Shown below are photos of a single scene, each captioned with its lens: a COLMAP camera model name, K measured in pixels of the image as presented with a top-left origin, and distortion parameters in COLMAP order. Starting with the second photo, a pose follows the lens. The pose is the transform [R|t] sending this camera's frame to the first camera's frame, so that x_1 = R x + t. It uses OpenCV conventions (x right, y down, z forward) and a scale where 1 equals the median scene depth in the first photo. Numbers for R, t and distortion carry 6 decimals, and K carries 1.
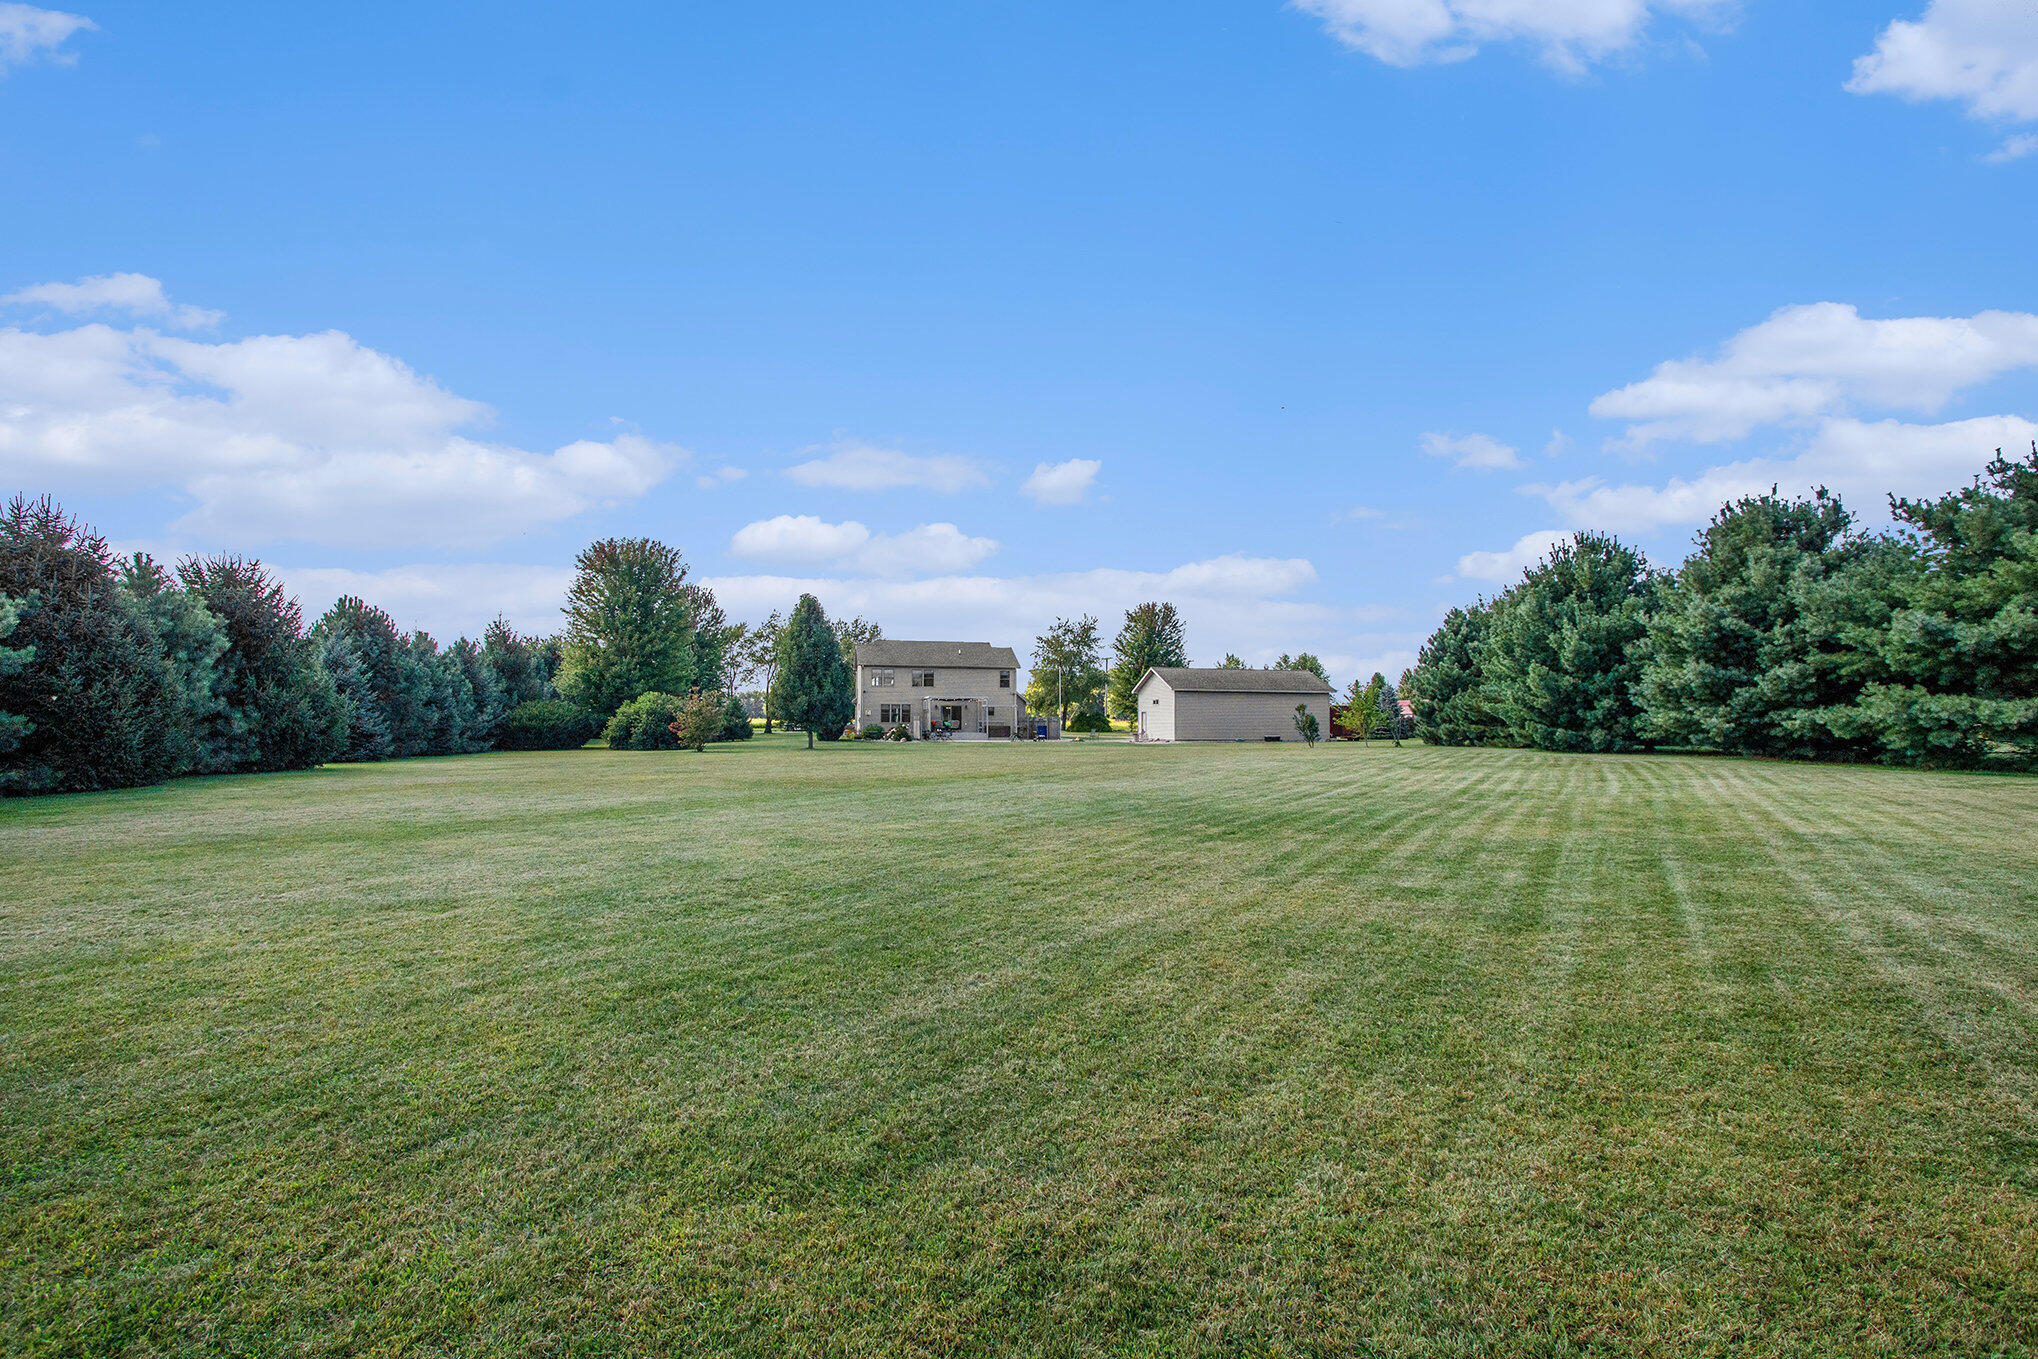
lens RADIAL K [[934.9, 0, 1016.6], [0, 934.9, 683.1], [0, 0, 1]] dist [0.002208, 0.000345]
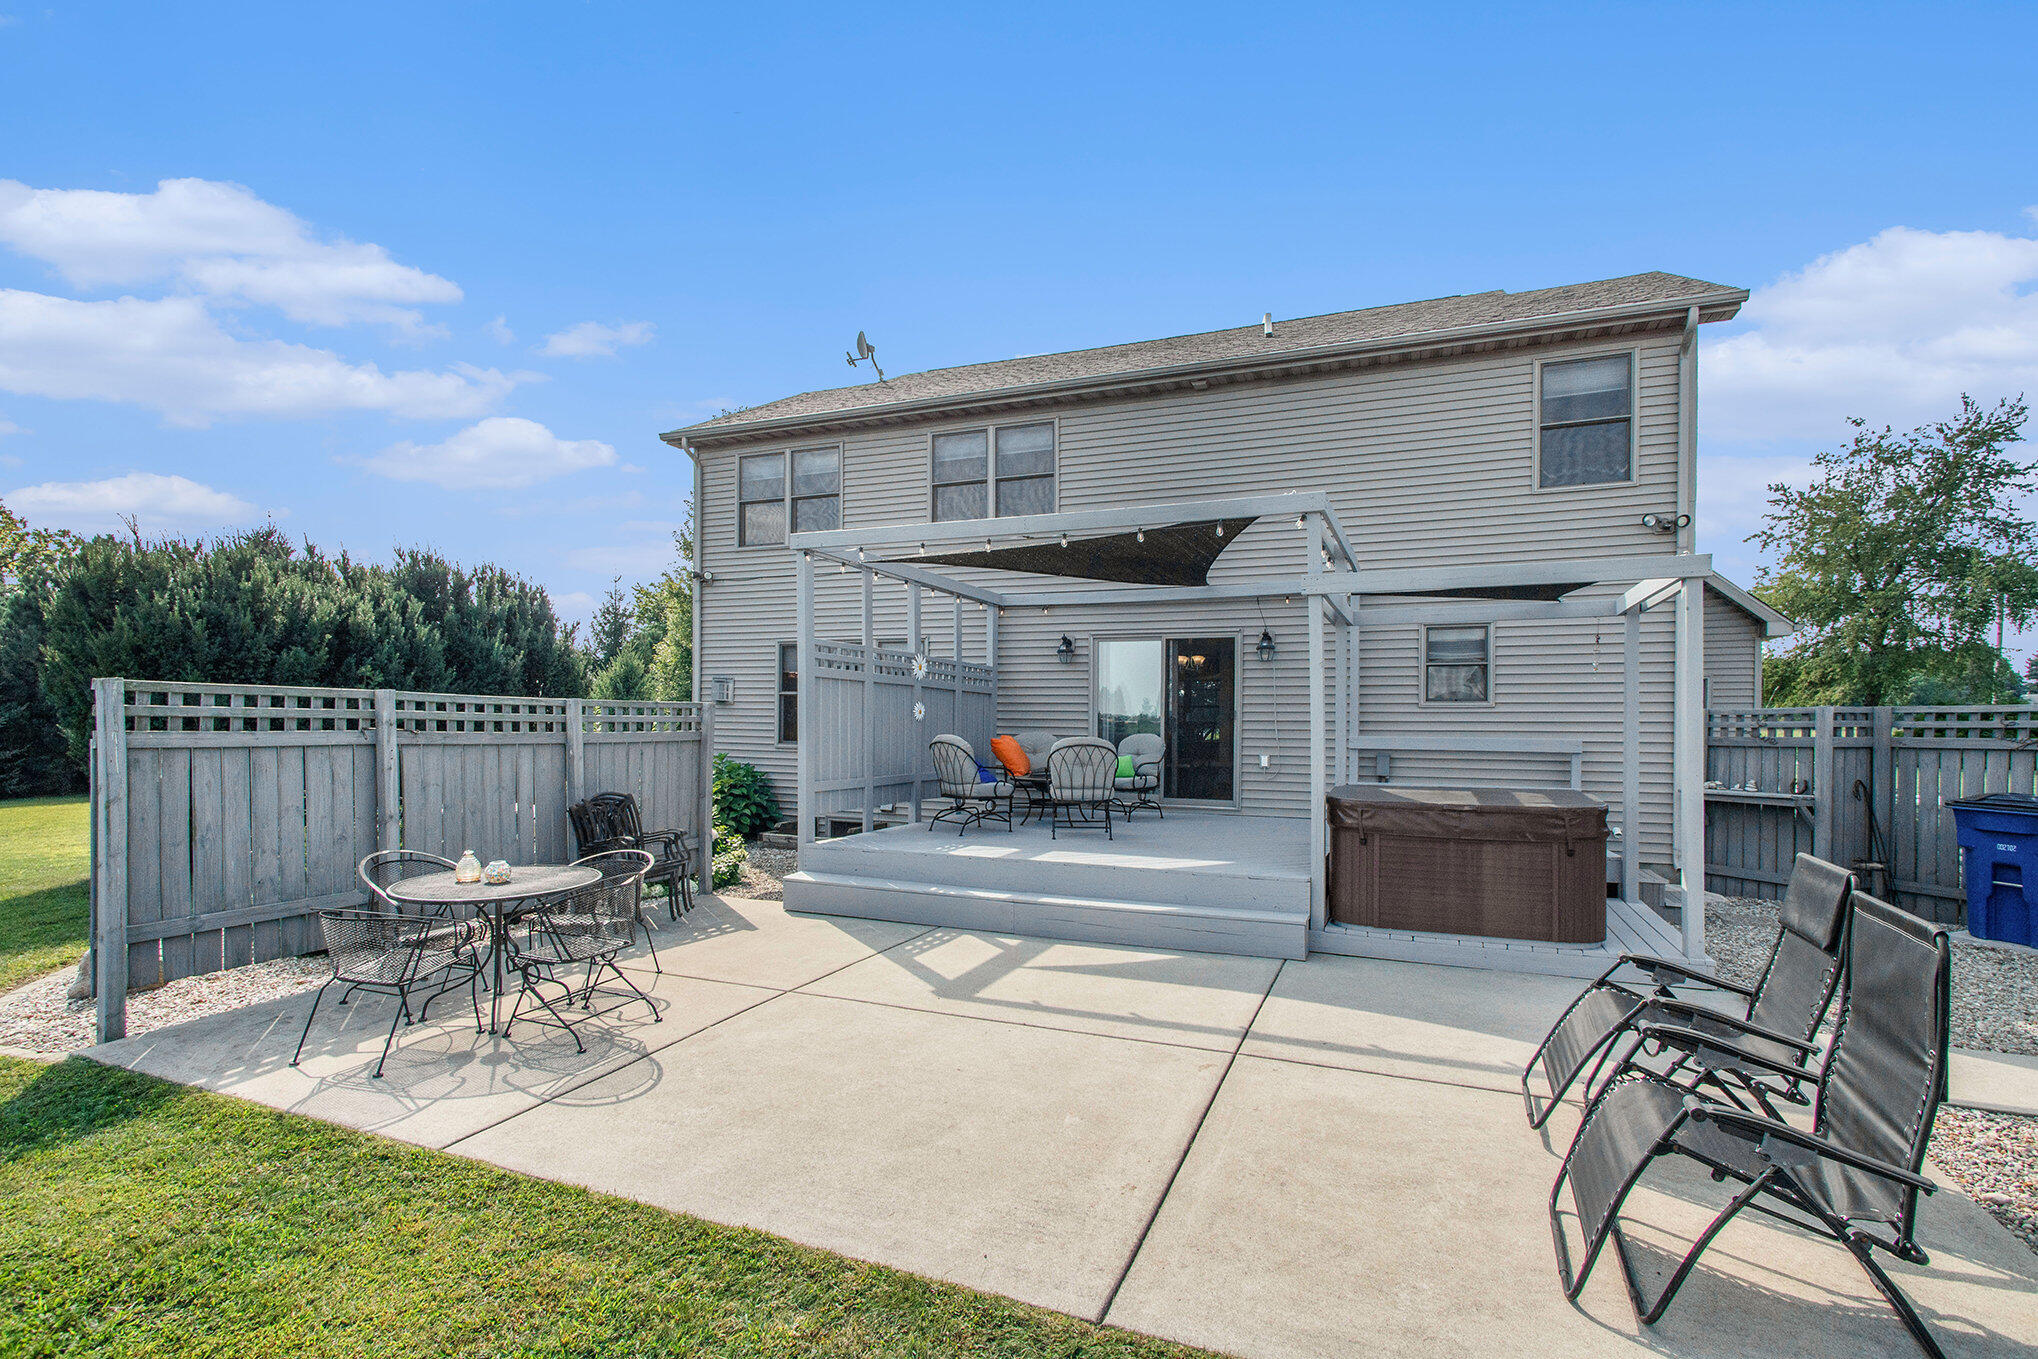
lens RADIAL K [[934.9, 0, 1016.6], [0, 934.9, 683.1], [0, 0, 1]] dist [0.002208, 0.000345]
pose [[0.810931, 0.001576, -0.585139, -0.001483], [0.008883, 0.999848, 0.015004, 0.016377], [0.585074, -0.017365, 0.810794, 0.555854]]
